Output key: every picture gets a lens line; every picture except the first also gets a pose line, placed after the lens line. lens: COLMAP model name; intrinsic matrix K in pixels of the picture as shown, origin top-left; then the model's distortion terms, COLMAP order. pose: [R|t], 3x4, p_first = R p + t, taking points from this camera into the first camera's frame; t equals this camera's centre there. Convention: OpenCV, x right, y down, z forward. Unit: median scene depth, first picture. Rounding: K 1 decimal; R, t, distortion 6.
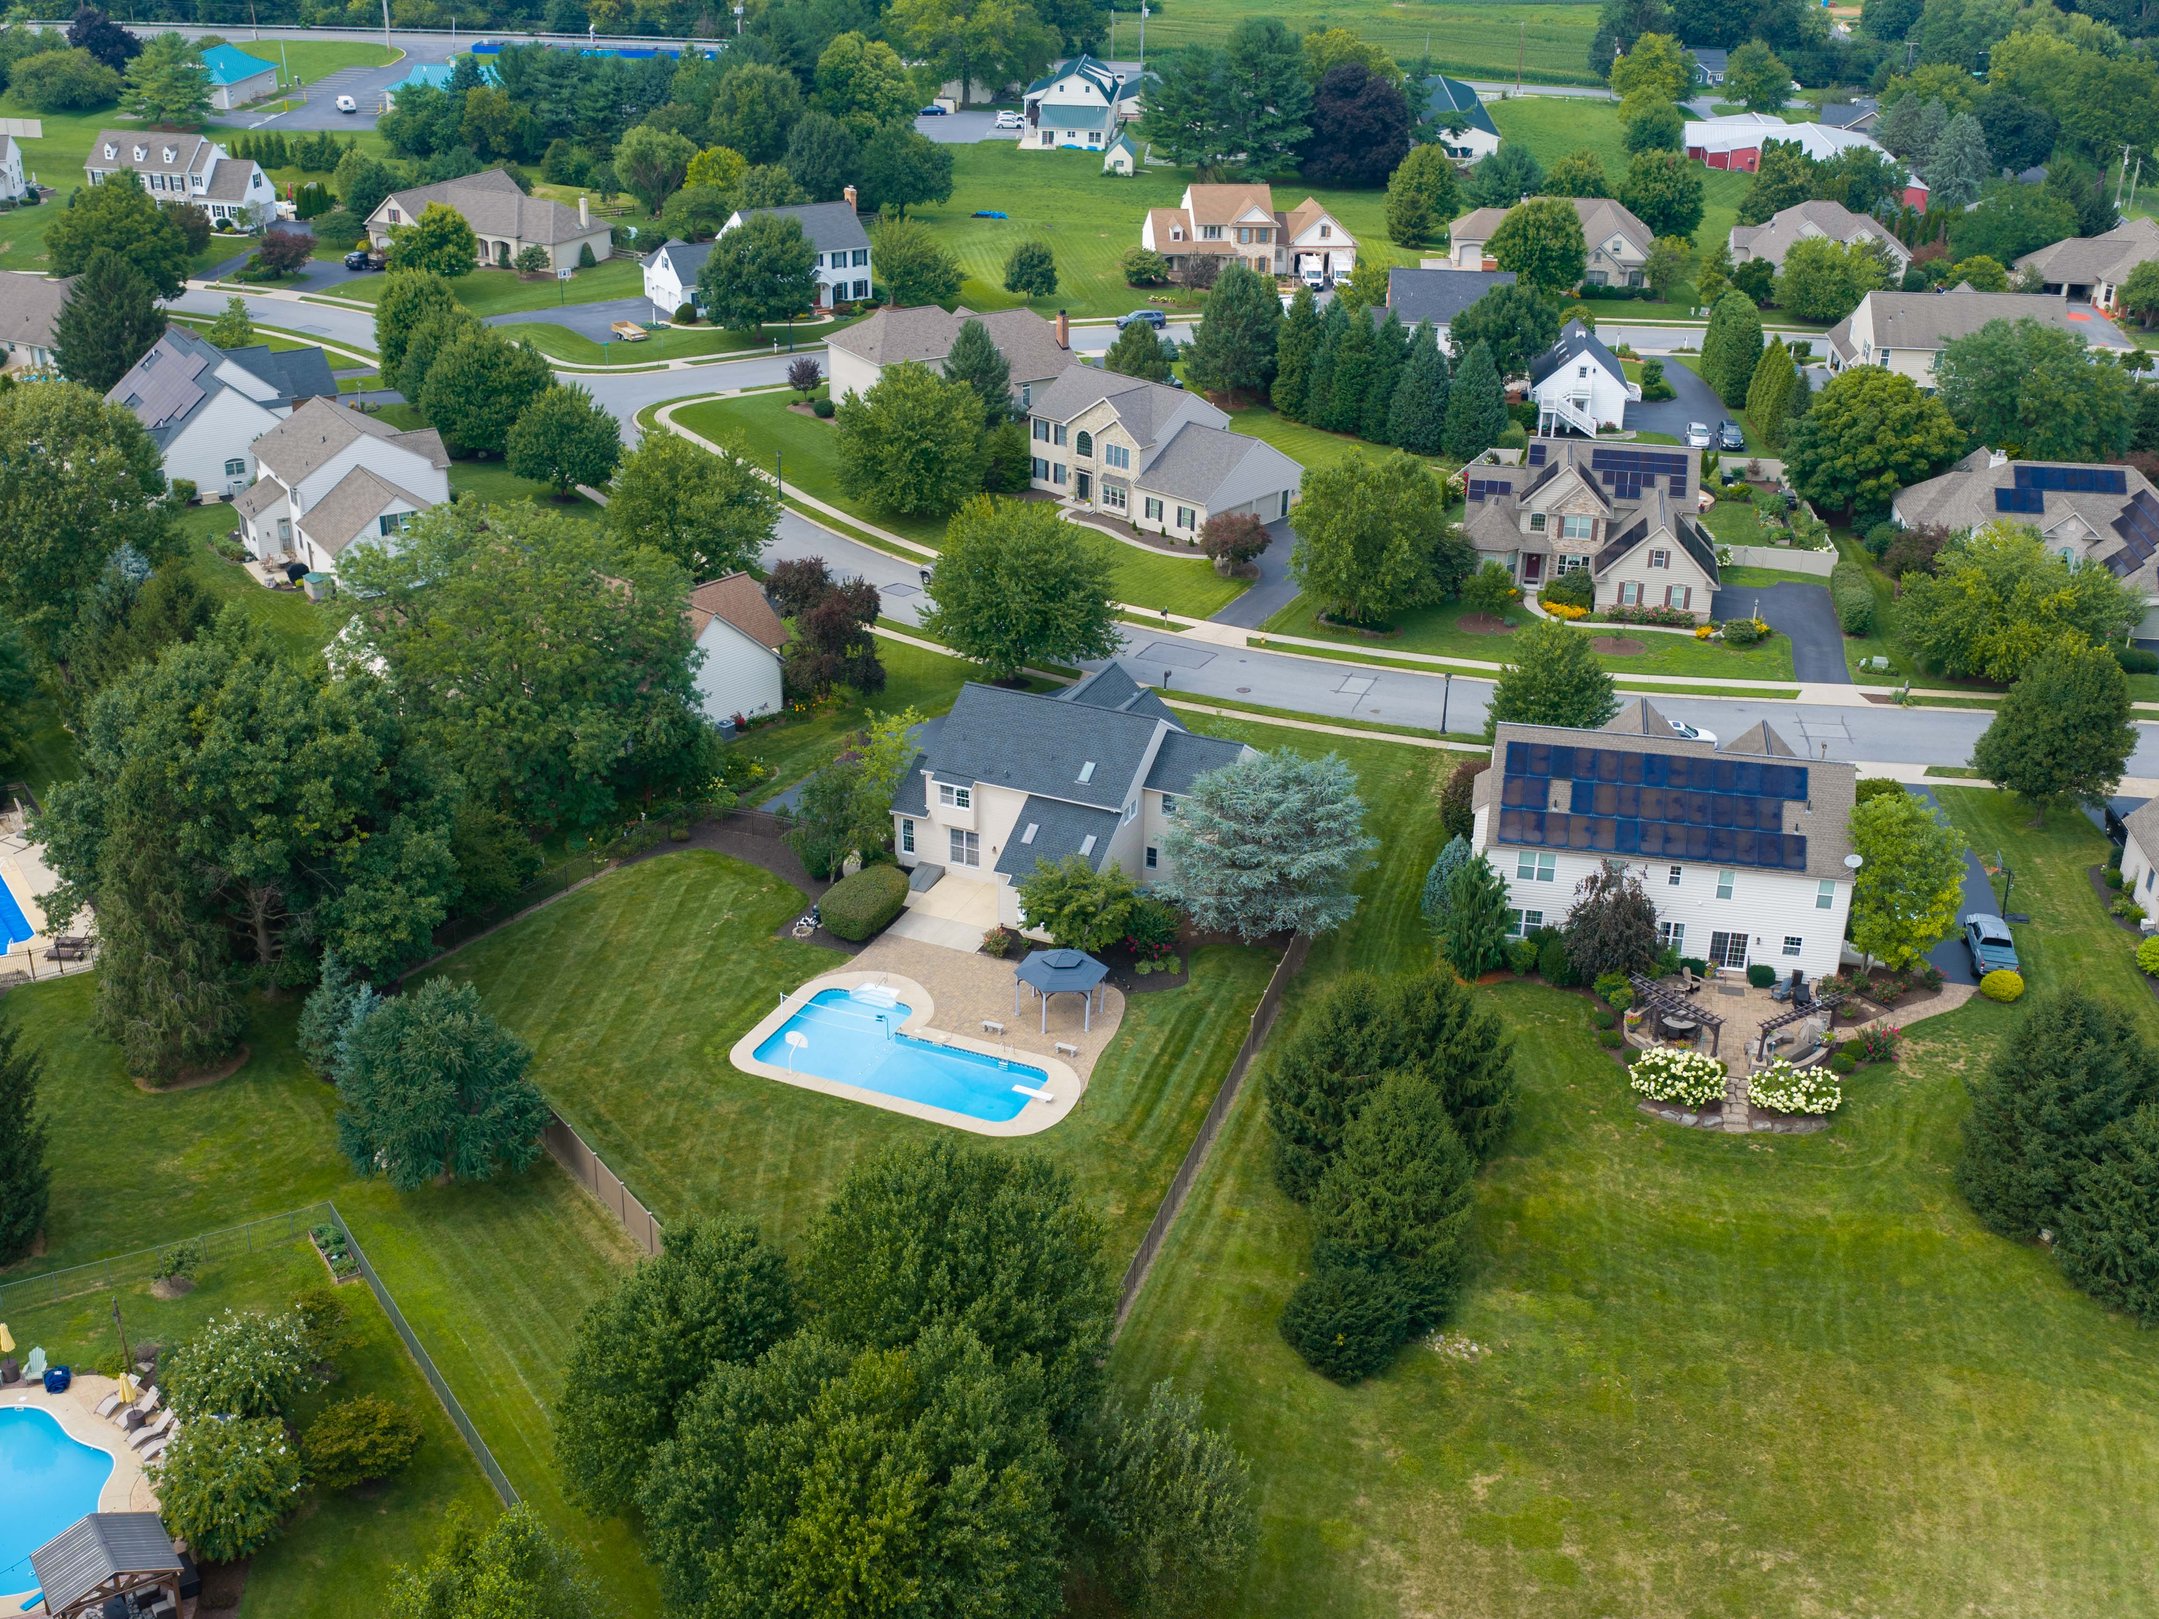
lens RADIAL K [[2379.1, 0, 1083.7], [0, 2379.1, 833.8], [0, 0, 1]] dist [0.041916, -0.118643]
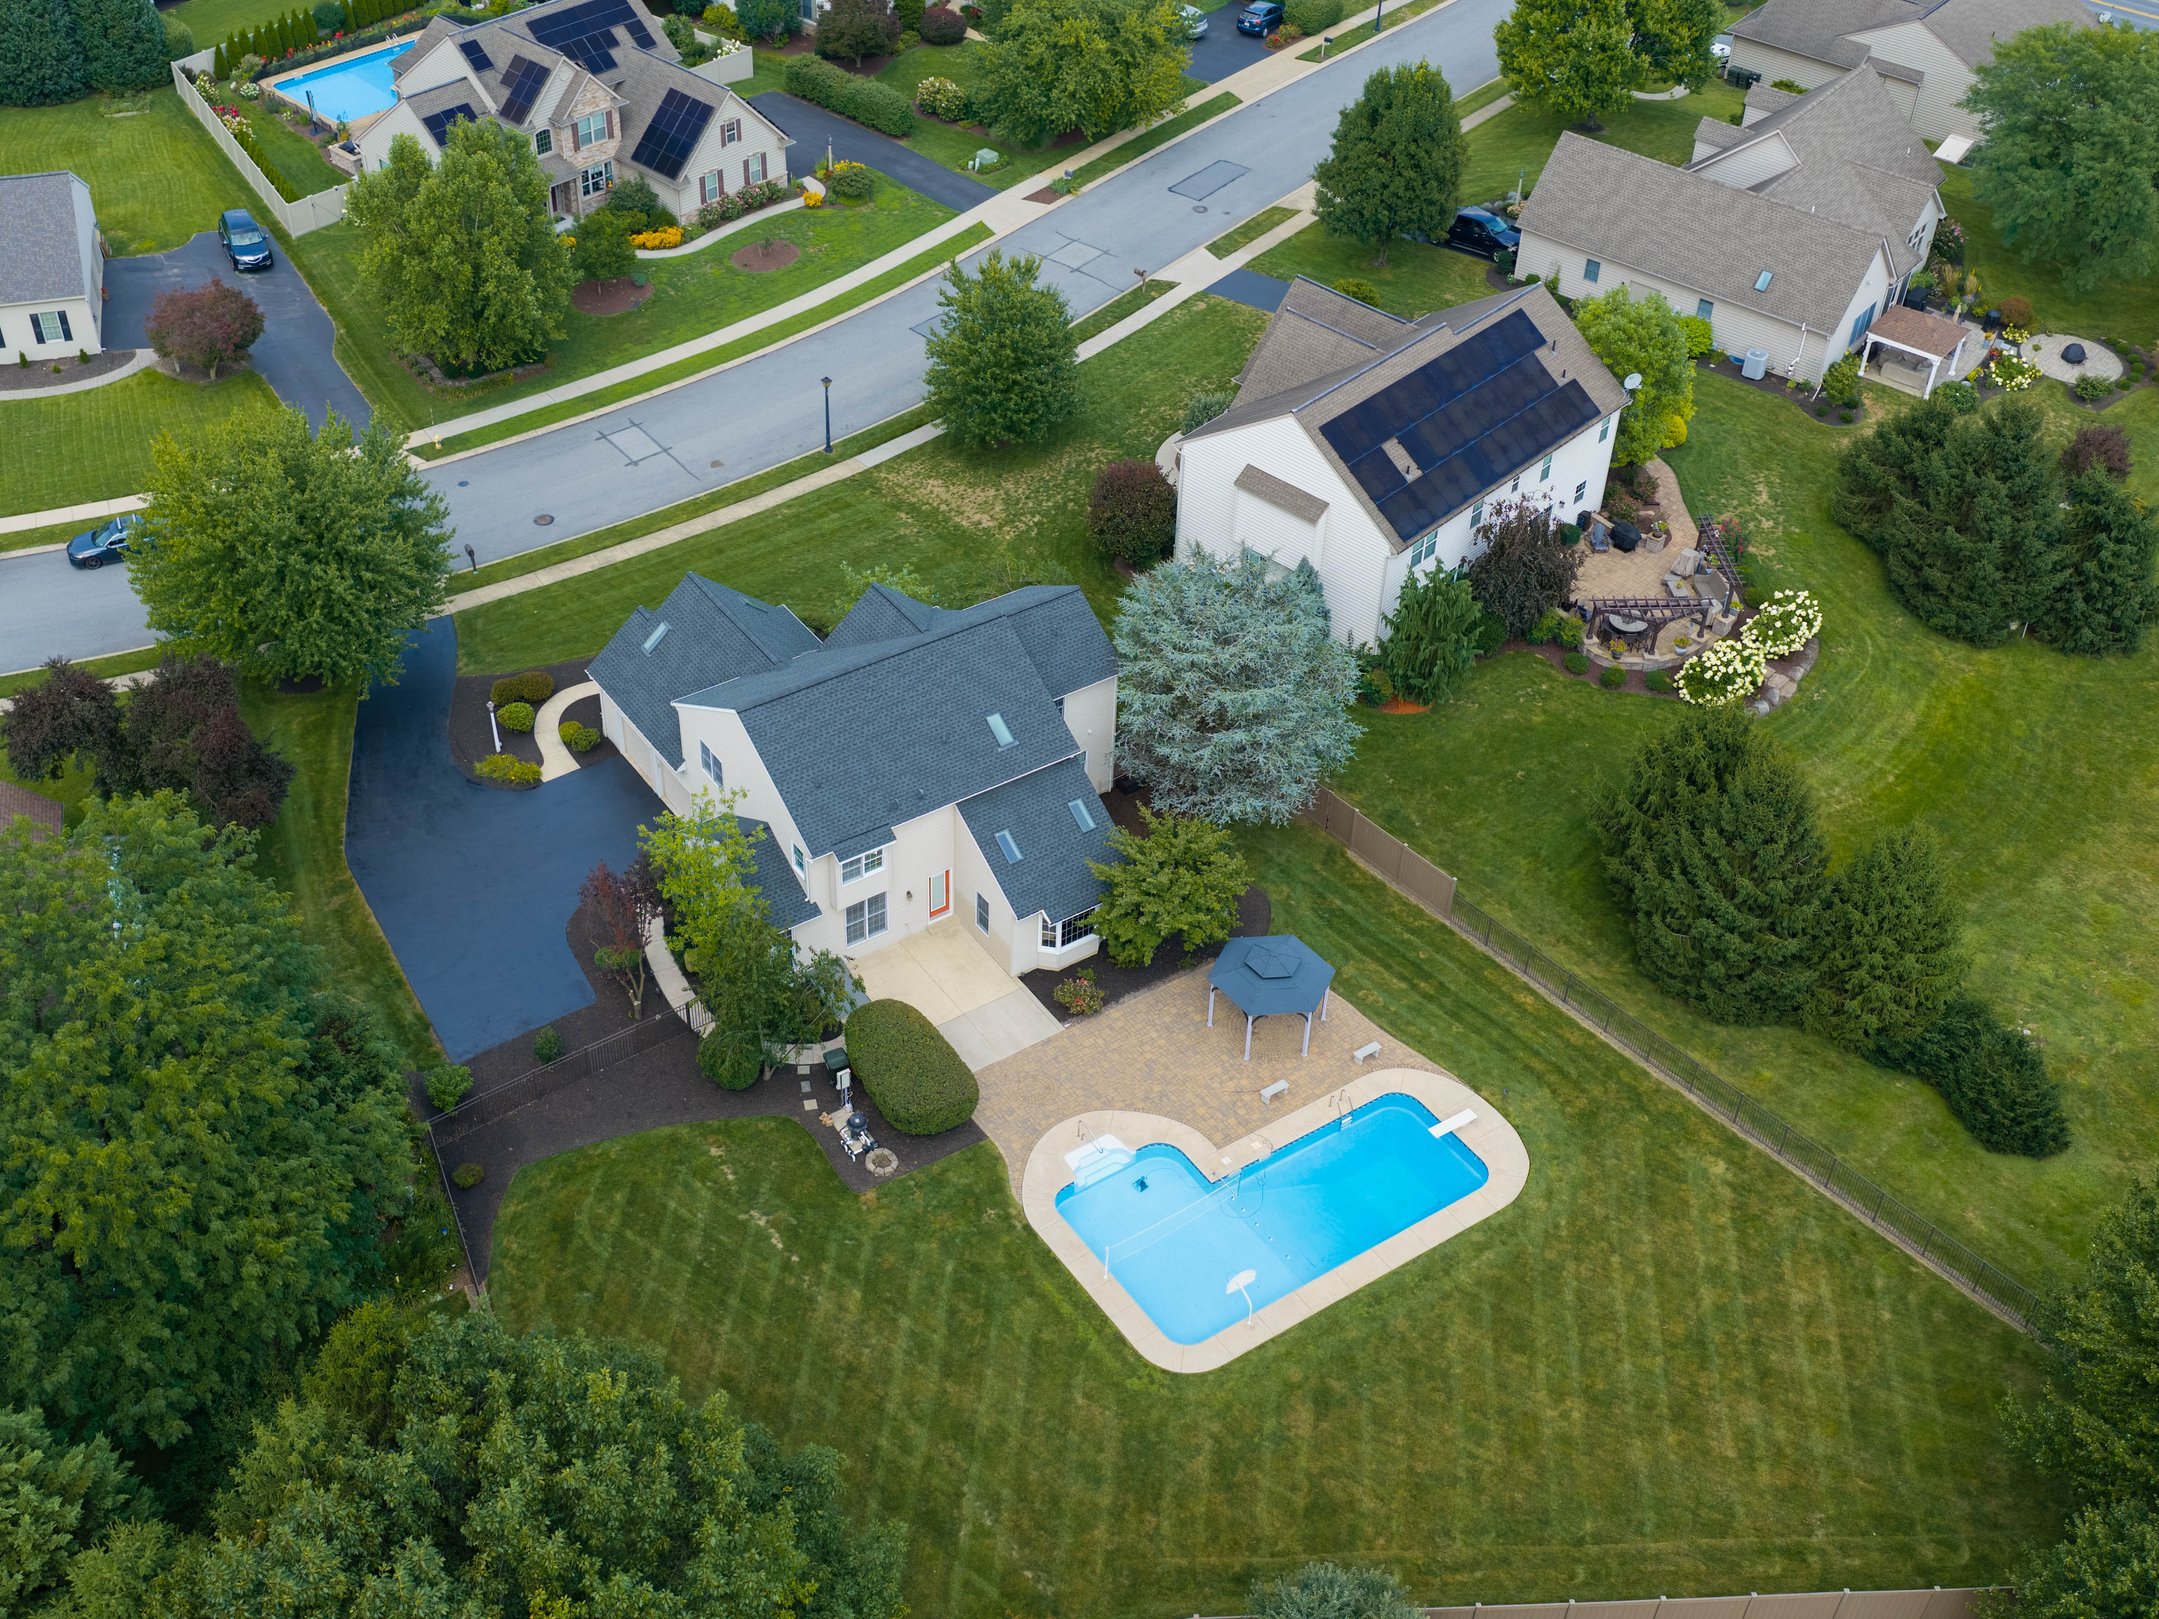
lens RADIAL K [[2379.1, 0, 1083.7], [0, 2379.1, 833.8], [0, 0, 1]] dist [0.041916, -0.118643]
pose [[0.525485, -0.551906, 0.647507, -0.336344], [0.347765, 0.833906, 0.428555, -0.215022], [-0.776482, -0.000019, 0.630139, 0.391123]]
